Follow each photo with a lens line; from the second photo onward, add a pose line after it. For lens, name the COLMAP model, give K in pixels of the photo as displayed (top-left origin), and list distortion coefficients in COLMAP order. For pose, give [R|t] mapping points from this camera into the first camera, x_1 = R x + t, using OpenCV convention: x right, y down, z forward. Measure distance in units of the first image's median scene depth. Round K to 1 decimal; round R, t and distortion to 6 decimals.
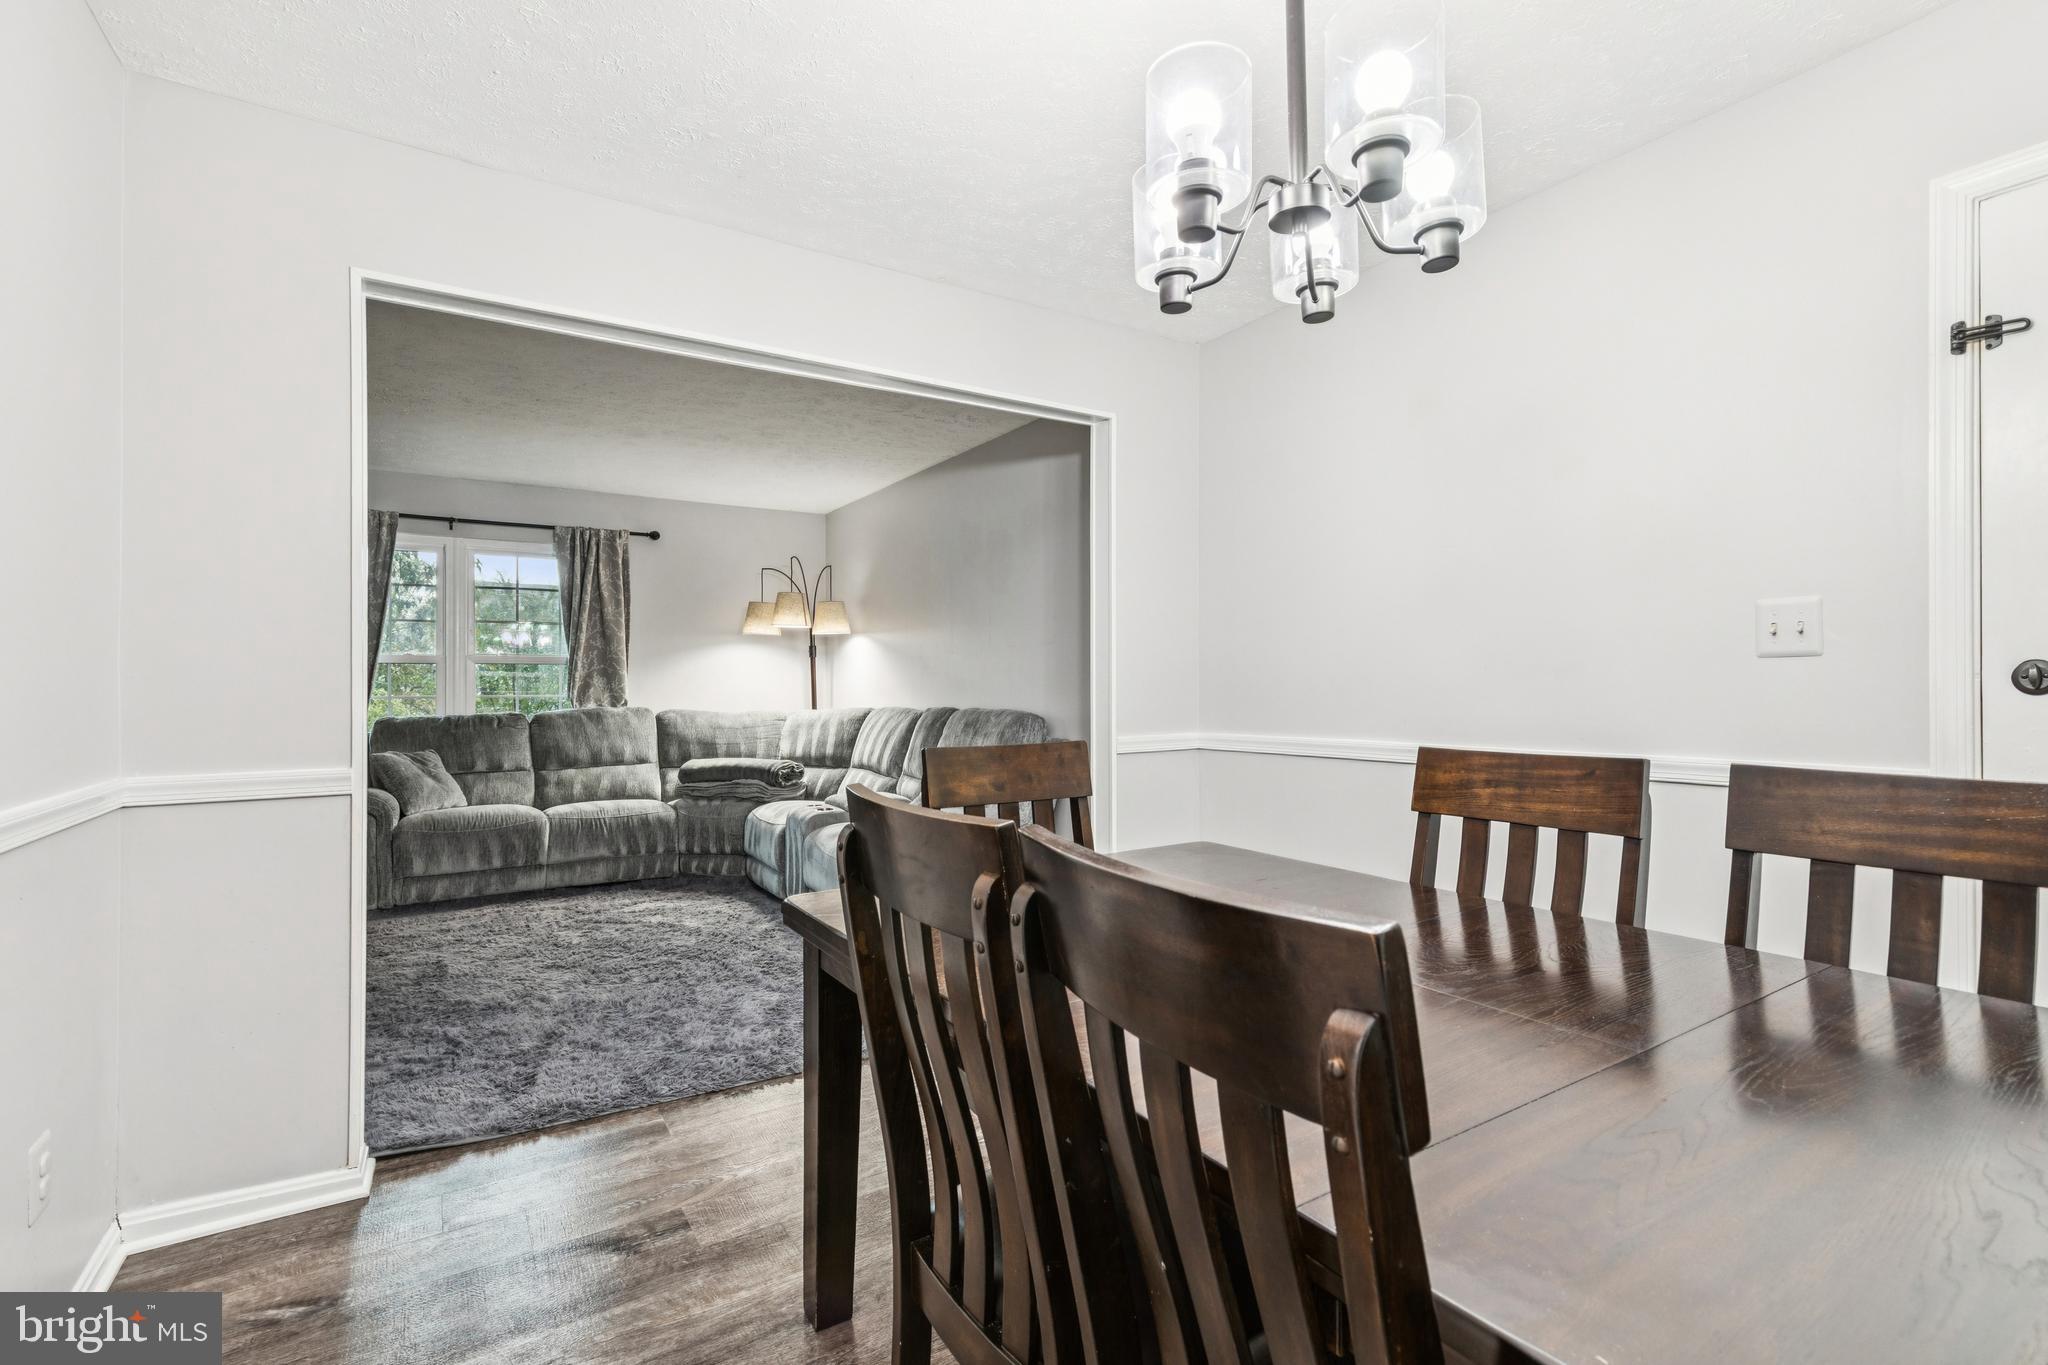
lens RADIAL K [[941.8, 0, 1025.2], [0, 941.8, 681.6], [0, 0, 1]] dist [0.009320, -0.001797]
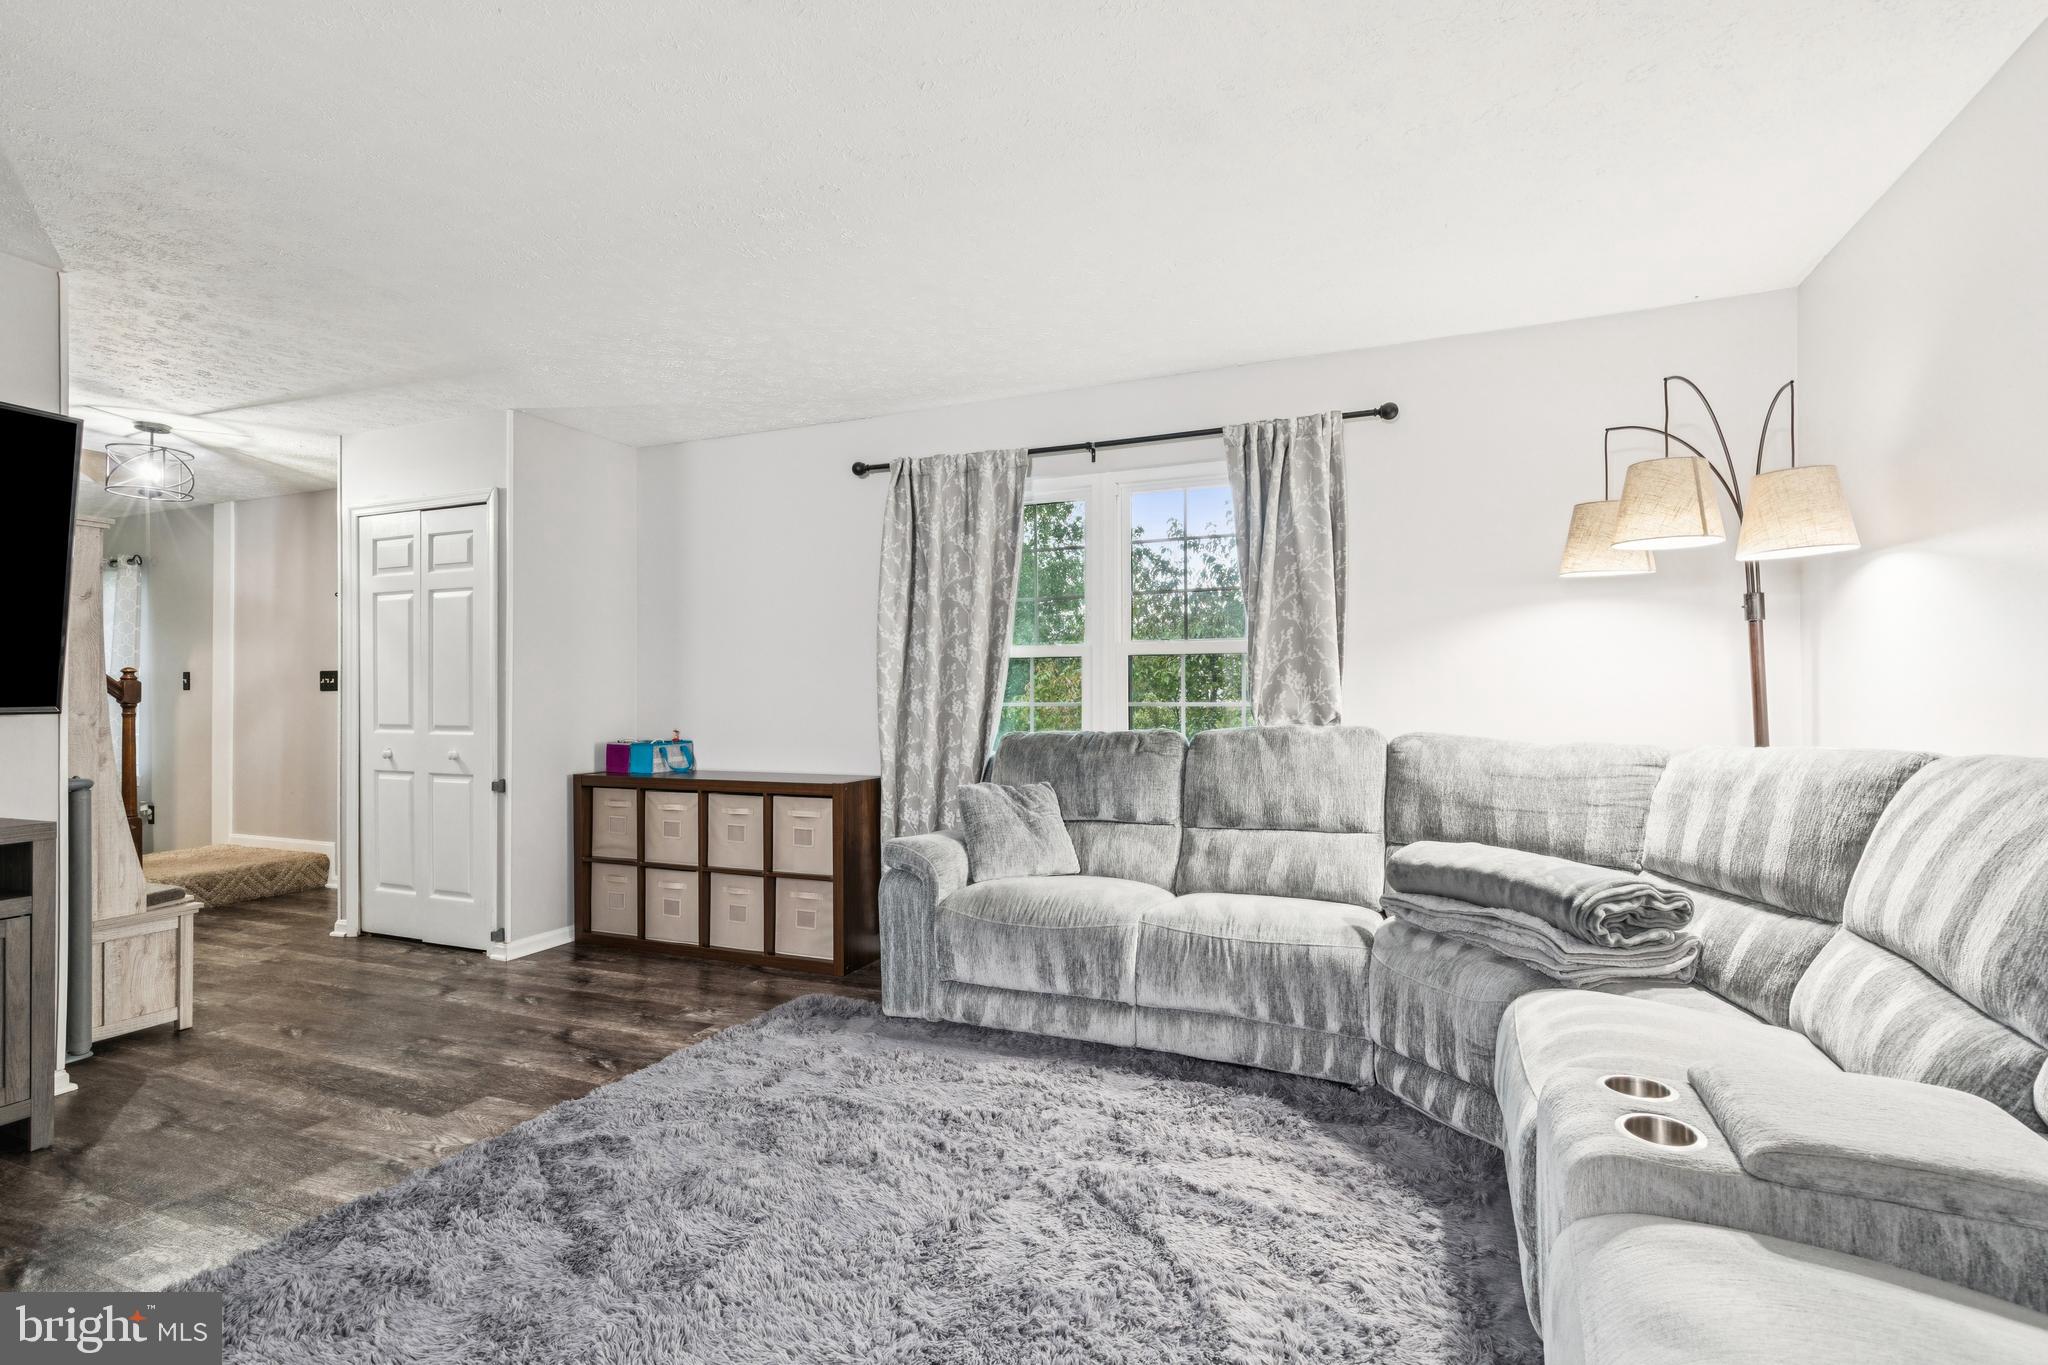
lens RADIAL K [[941.8, 0, 1025.2], [0, 941.8, 681.6], [0, 0, 1]] dist [0.009320, -0.001797]
pose [[0.566770, -0.008668, -0.823830, -0.070688], [0.006869, 0.999960, -0.005795, 0.002936], [0.823847, -0.002374, 0.566807, 0.563935]]
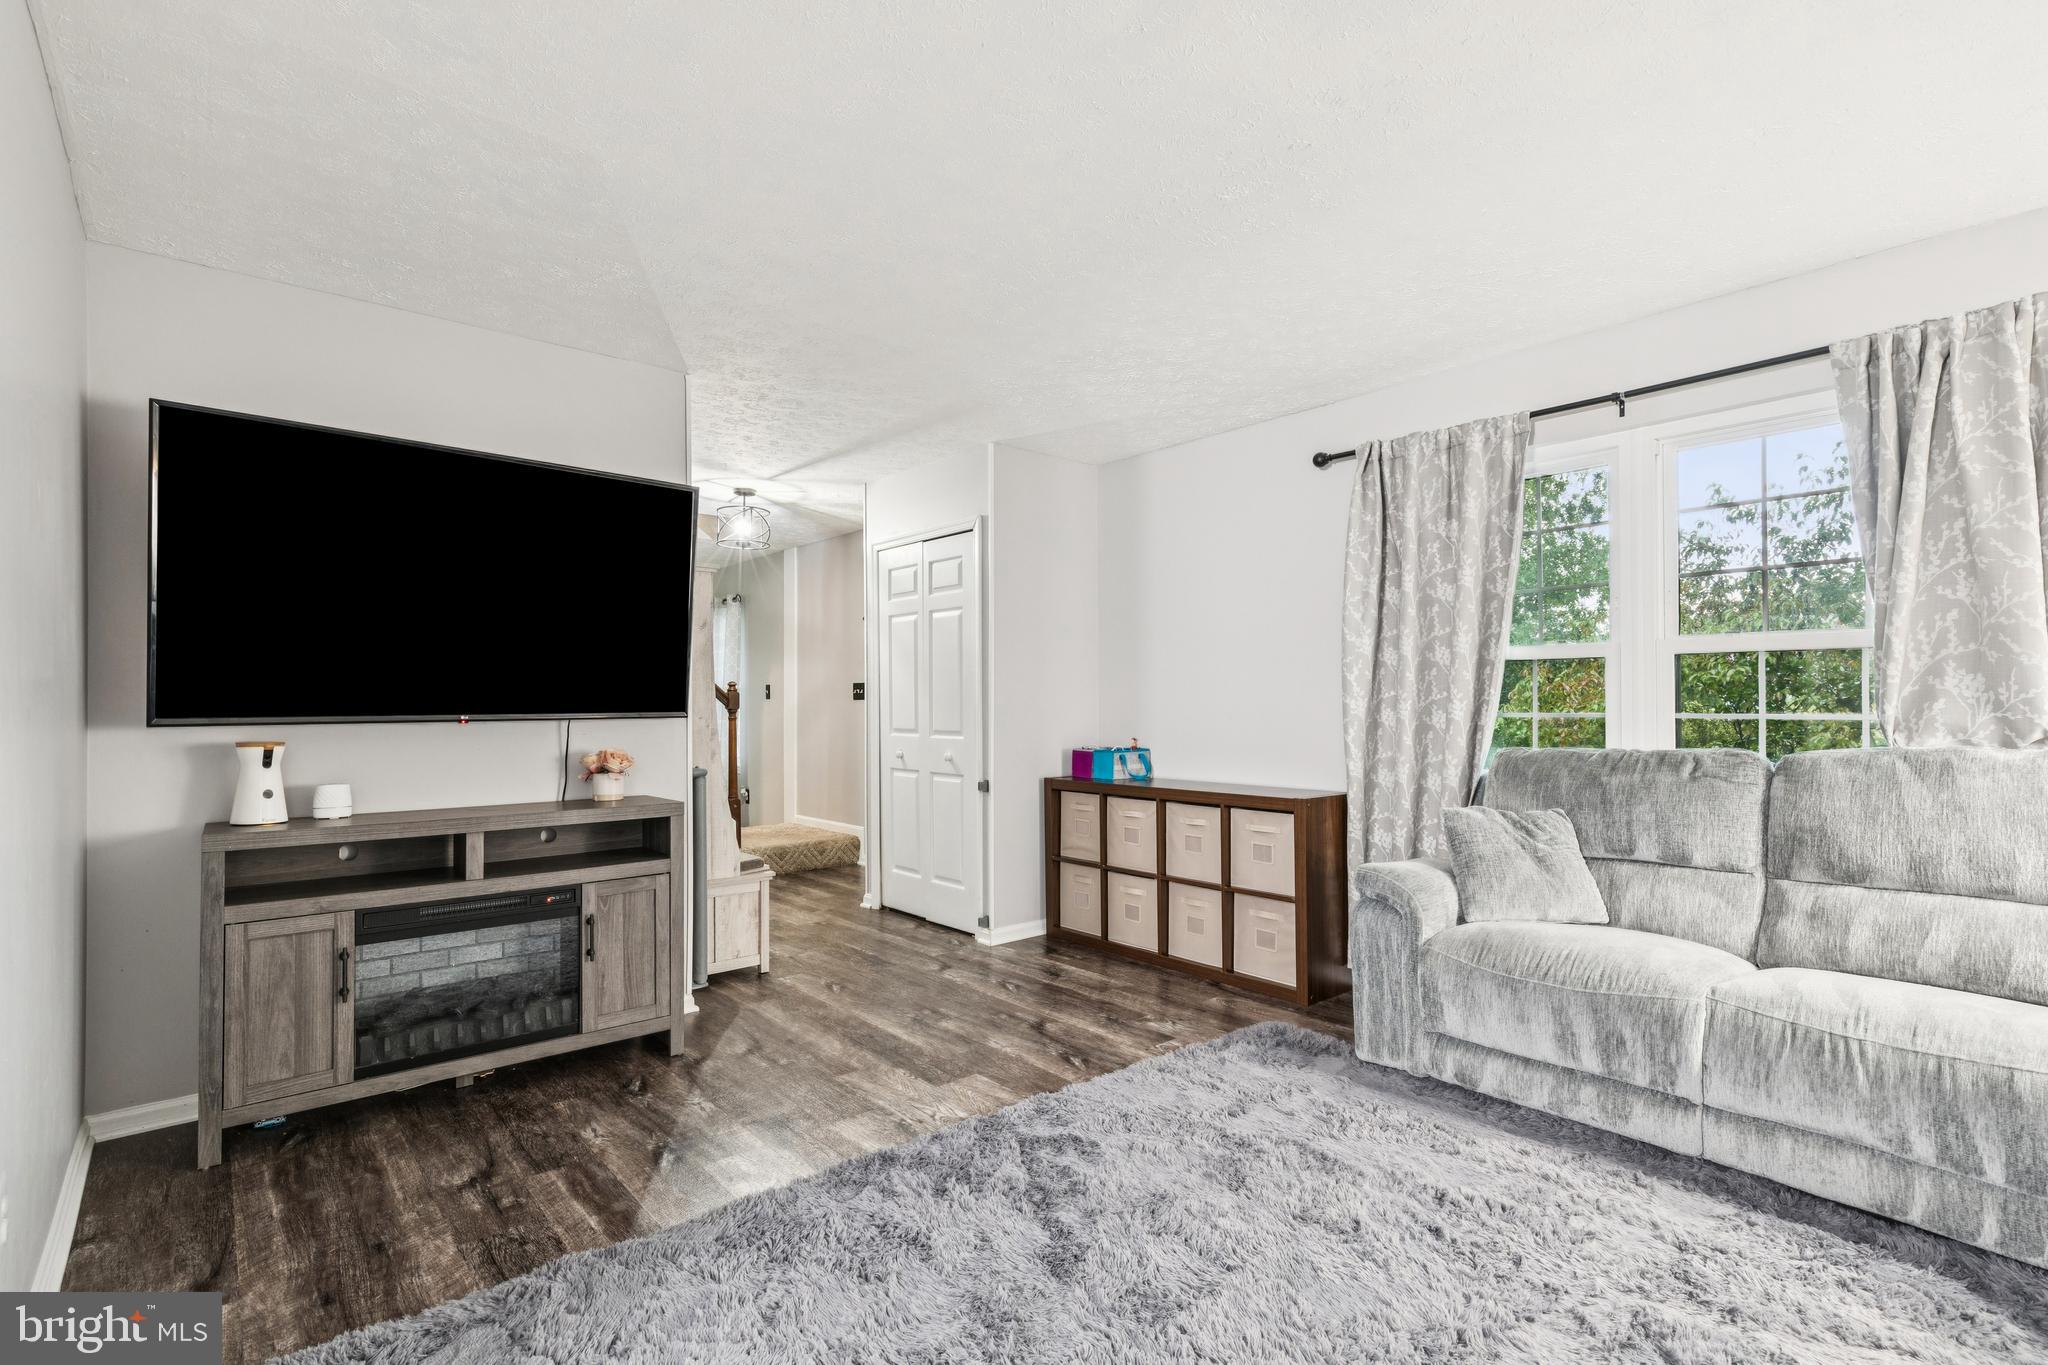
lens RADIAL K [[941.8, 0, 1025.2], [0, 941.8, 681.6], [0, 0, 1]] dist [0.009320, -0.001797]
pose [[0.138758, -0.019611, -0.990132, -0.102336], [0.009008, 0.999788, -0.018540, 0.002939], [0.990285, -0.006346, 0.138905, 0.566652]]
